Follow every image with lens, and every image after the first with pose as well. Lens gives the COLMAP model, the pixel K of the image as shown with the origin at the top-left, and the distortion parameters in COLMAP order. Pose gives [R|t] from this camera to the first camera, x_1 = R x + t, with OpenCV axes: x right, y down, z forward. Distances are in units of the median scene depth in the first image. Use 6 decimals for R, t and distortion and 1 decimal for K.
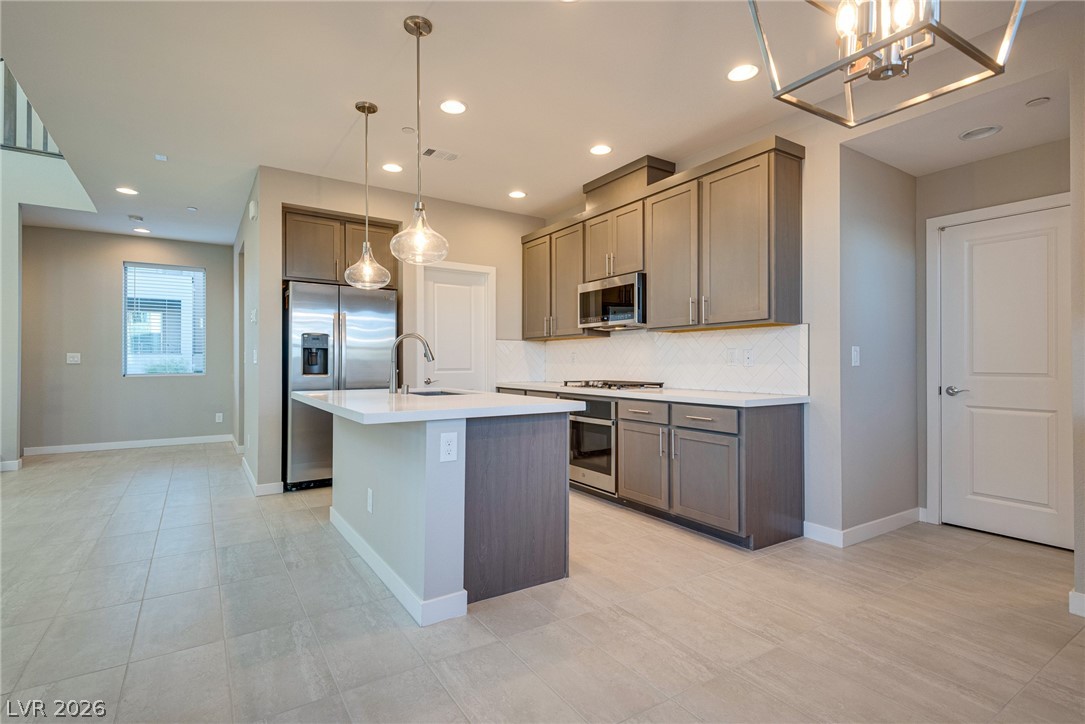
lens RADIAL K [[522.2, 0, 534.3], [0, 522.2, 357.6], [0, 0, 1]] dist [0.024926, -0.003921]
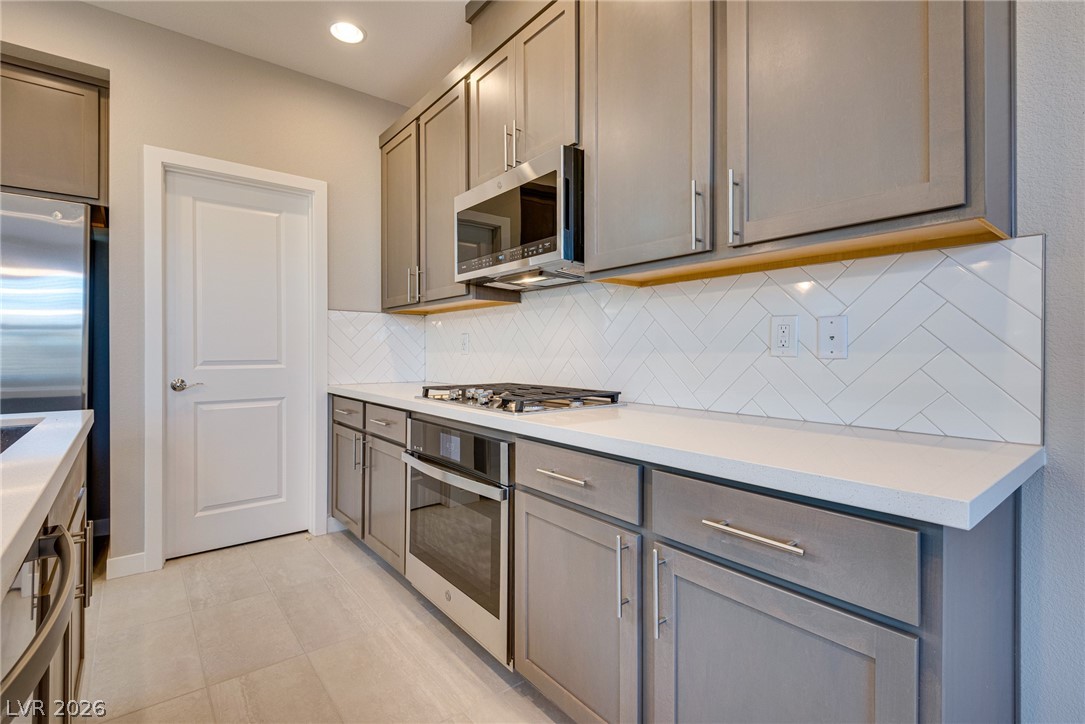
lens RADIAL K [[499.8, 0, 537.9], [0, 499.8, 352.2], [0, 0, 1]] dist [0.009926, -0.006776]
pose [[0.995019, -0.001262, 0.099673, 0.135168], [-0.000014, 0.999918, 0.012796, 0.006543], [-0.099681, -0.012734, 0.994938, 0.588265]]
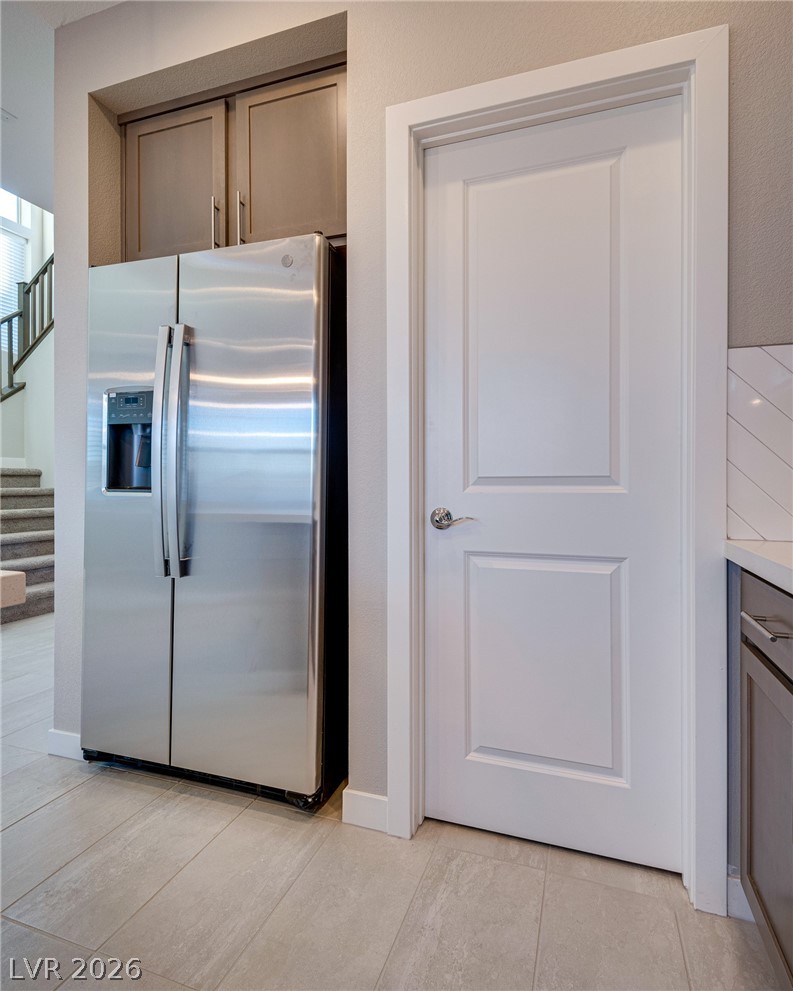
lens RADIAL K [[550.3, 0, 391.9], [0, 550.3, 484.5], [0, 0, 1]] dist [0.014887, -0.003390]
pose [[0.605230, -0.001594, -0.796049, 0.038315], [0.008099, 0.999959, 0.004155, 0.030082], [0.796009, -0.008962, 0.605218, 1.005048]]
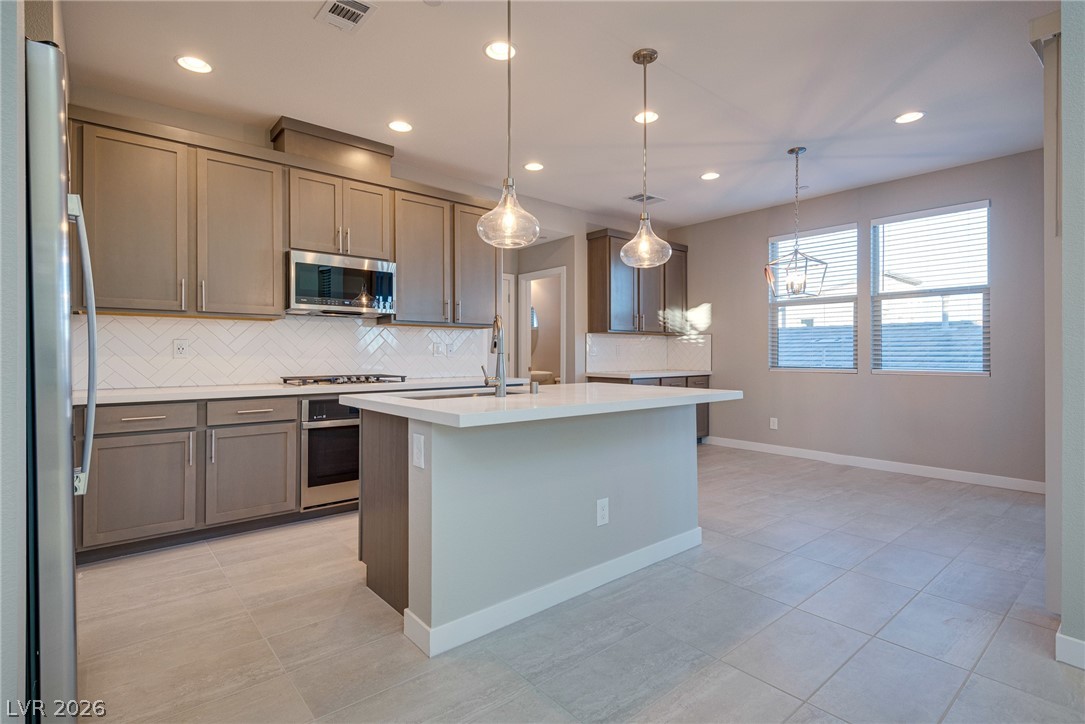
lens RADIAL K [[522.2, 0, 539.2], [0, 522.2, 355.4], [0, 0, 1]] dist [0.024926, -0.003921]
pose [[-0.132678, -0.001148, 0.991158, -0.829387], [-0.014071, 0.999901, -0.000725, 0.008616], [-0.991059, -0.014043, -0.132681, 0.870578]]
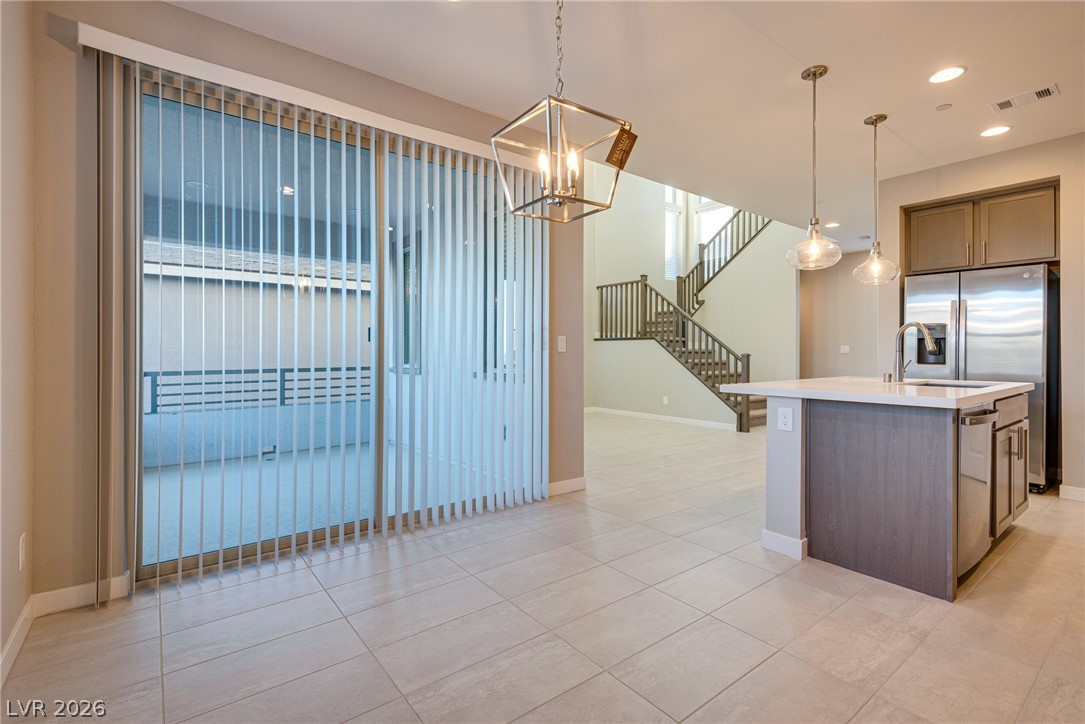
lens RADIAL K [[499.8, 0, 529.6], [0, 499.8, 350.3], [0, 0, 1]] dist [0.009926, -0.006776]
pose [[0.070247, -0.006733, -0.997507, 0.553620], [0.010697, 0.999925, -0.005996, 0.003136], [0.997472, -0.010249, 0.070314, 0.170991]]
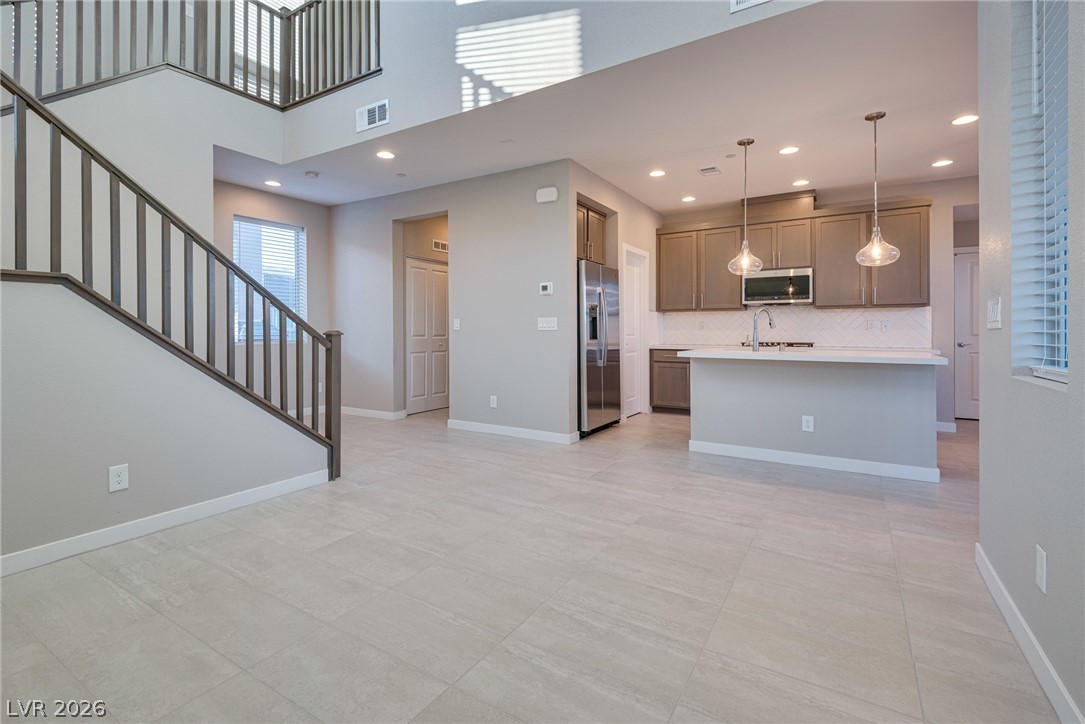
lens RADIAL K [[499.8, 0, 523.8], [0, 499.8, 333.9], [0, 0, 1]] dist [0.009926, -0.006776]
pose [[0.908148, -0.003653, 0.418633, -1.150004], [-0.005897, 0.999751, 0.021517, -0.003303], [-0.418608, -0.022009, 0.907901, 0.052174]]
